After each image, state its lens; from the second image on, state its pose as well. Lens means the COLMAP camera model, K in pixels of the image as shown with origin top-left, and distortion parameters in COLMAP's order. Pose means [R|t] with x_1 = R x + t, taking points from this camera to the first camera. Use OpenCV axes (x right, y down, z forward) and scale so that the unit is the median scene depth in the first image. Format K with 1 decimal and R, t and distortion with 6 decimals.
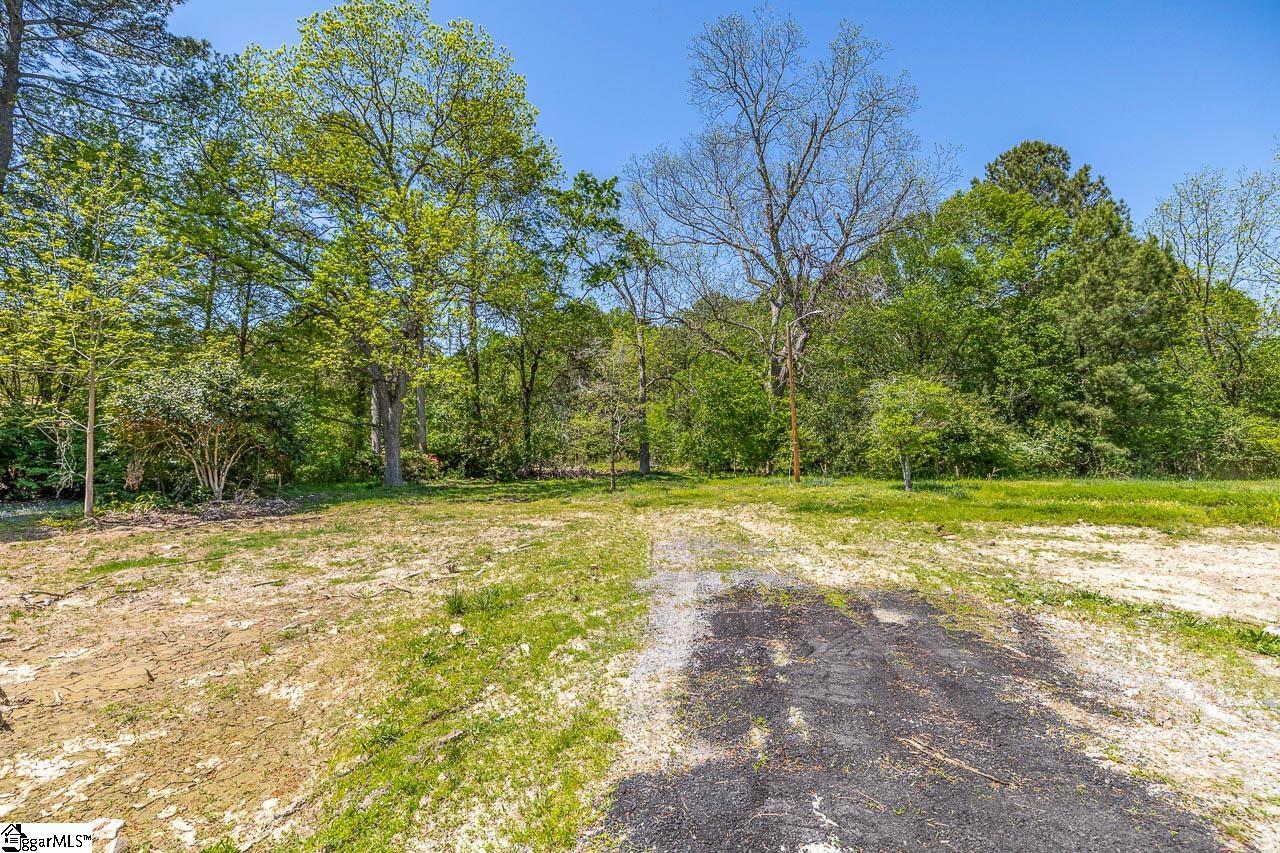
lens RADIAL K [[561.9, 0, 640.0], [0, 561.9, 426.5], [0, 0, 1]] dist [0.000900, -0.000086]
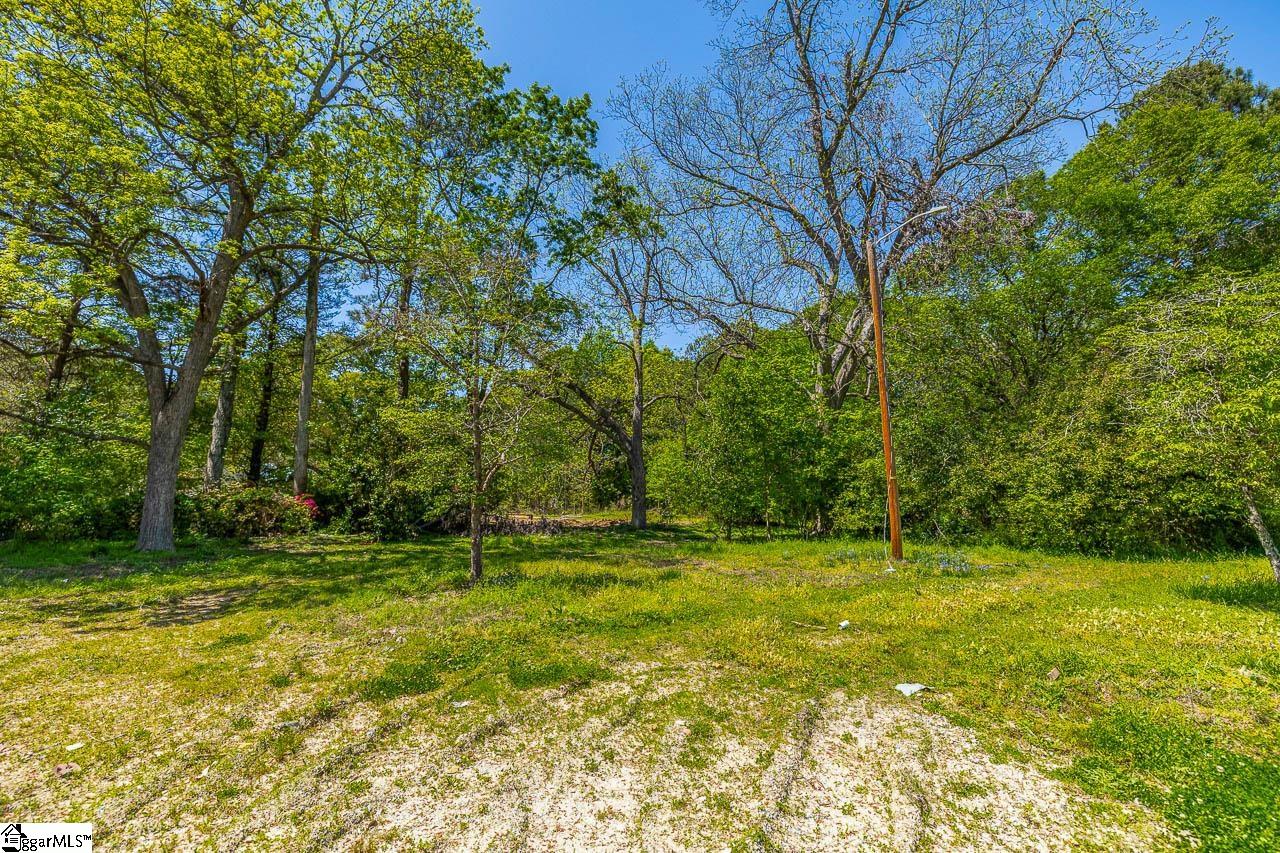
lens RADIAL K [[561.9, 0, 640.0], [0, 561.9, 426.5], [0, 0, 1]] dist [0.000900, -0.000086]
pose [[0.998440, 0.006509, -0.055455, 0.063304], [-0.011127, 0.996456, -0.083378, 0.020384], [0.054716, 0.083865, 0.994974, 0.369409]]
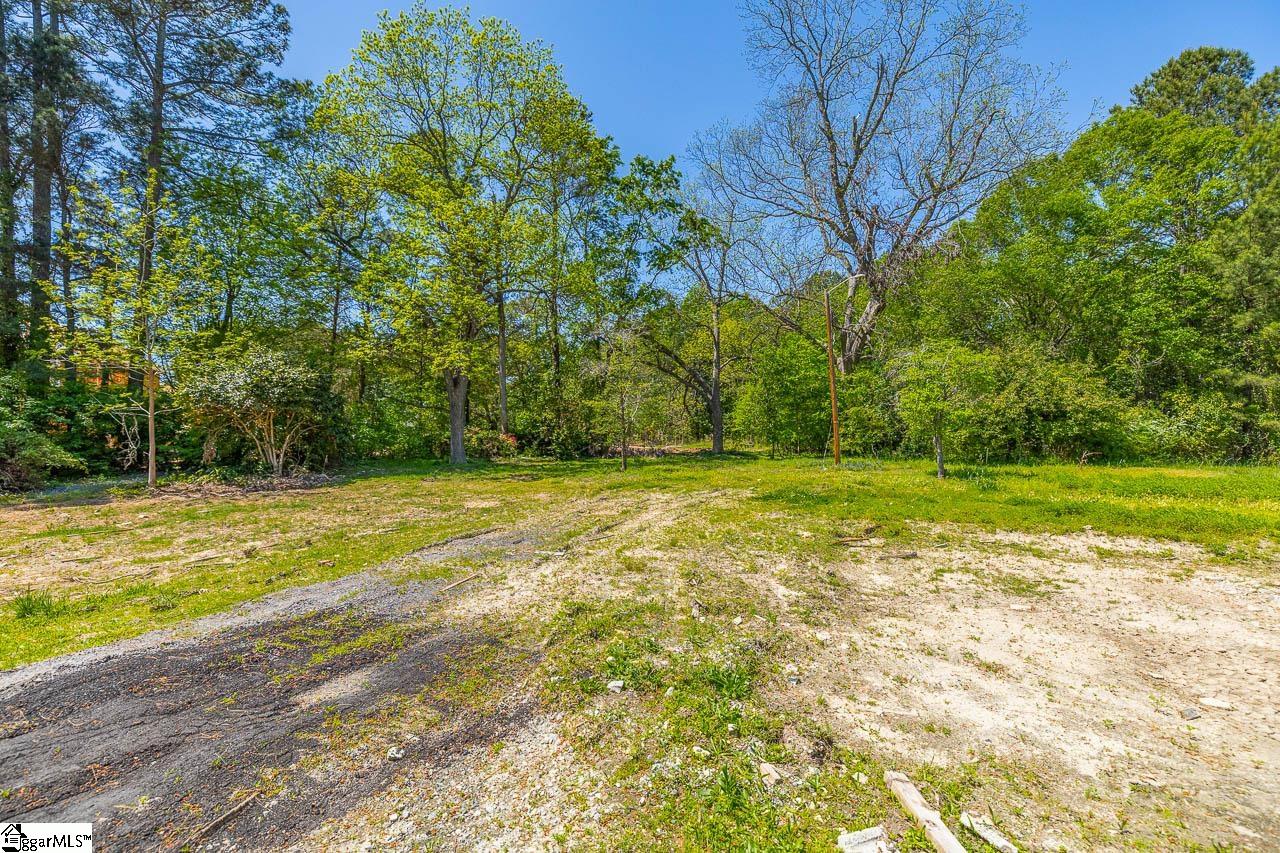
lens RADIAL K [[524.2, 0, 640.0], [0, 524.2, 426.5], [0, 0, 1]] dist [0.007945, -0.004153]
pose [[0.970180, -0.002607, -0.242373, 0.131928], [0.011409, 0.999325, 0.034918, 0.001539], [0.242118, -0.036642, 0.969555, 0.067969]]
